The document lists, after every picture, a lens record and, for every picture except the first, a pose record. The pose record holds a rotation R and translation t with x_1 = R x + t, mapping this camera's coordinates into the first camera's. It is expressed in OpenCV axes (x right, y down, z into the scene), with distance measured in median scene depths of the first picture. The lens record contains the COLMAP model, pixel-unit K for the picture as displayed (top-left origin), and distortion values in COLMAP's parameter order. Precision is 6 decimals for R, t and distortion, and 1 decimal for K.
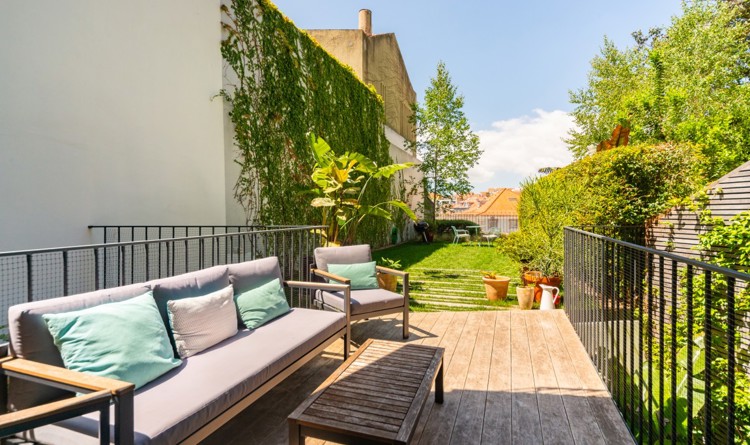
lens RADIAL K [[364.7, 0, 368.4], [0, 364.7, 210.8], [0, 0, 1]] dist [-0.000108, -0.000082]
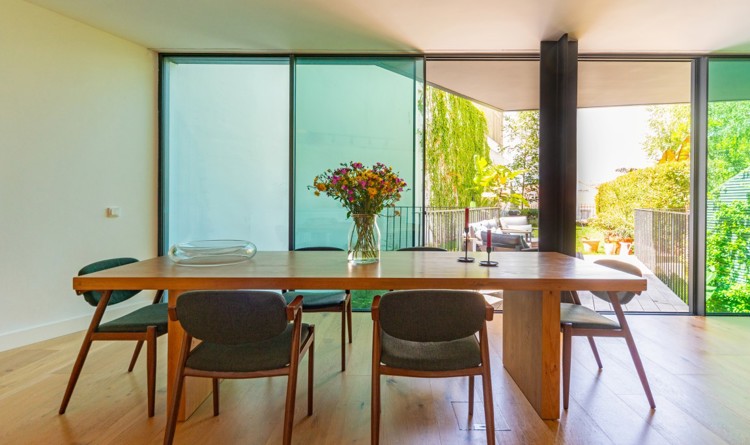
lens RADIAL K [[360.6, 0, 376.0], [0, 360.6, 205.0], [0, 0, 1]] dist [0.001056, 0.000327]
pose [[0.990413, 0.003685, -0.138092, -0.170037], [-0.002711, 0.999970, 0.007236, 0.006100], [0.138115, -0.006792, 0.990393, -0.331498]]
